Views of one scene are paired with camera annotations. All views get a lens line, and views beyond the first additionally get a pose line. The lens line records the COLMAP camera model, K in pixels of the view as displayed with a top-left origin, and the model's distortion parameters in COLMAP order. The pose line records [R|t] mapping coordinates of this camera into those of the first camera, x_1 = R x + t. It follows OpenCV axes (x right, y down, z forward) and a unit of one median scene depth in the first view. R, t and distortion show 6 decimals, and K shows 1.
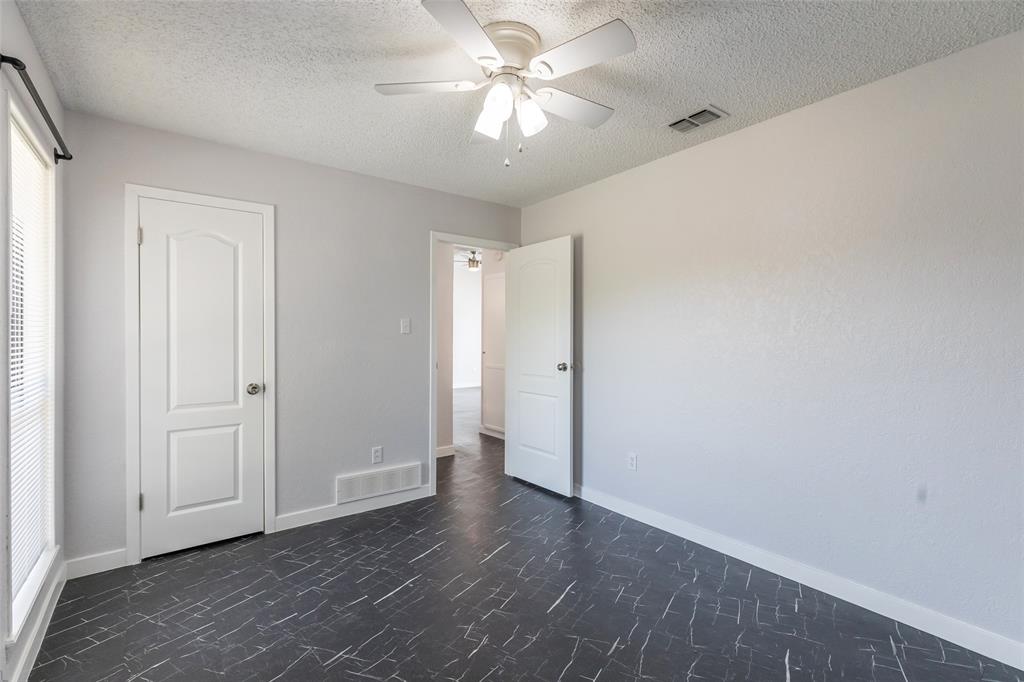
lens RADIAL K [[459.0, 0, 512.0], [0, 459.0, 341.0], [0, 0, 1]] dist [0.000197, -0.000590]
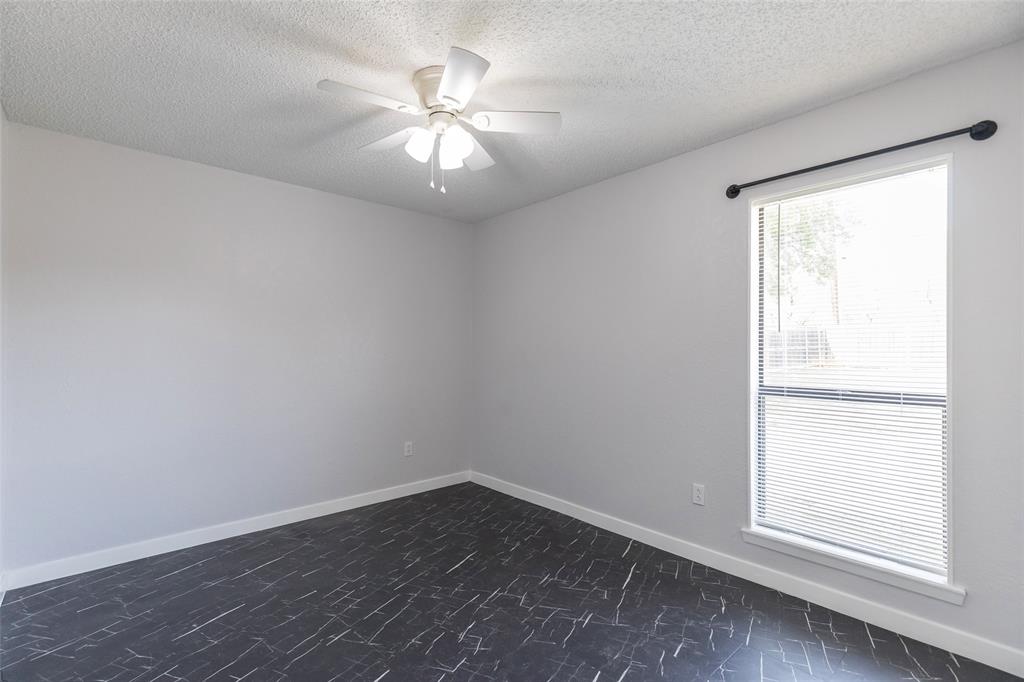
lens RADIAL K [[459.0, 0, 512.0], [0, 459.0, 341.0], [0, 0, 1]] dist [0.000197, -0.000590]
pose [[-0.996540, -0.004628, -0.082991, -0.083945], [-0.004725, 0.999988, 0.000964, -0.022618], [0.082986, 0.001353, -0.996550, 2.058922]]
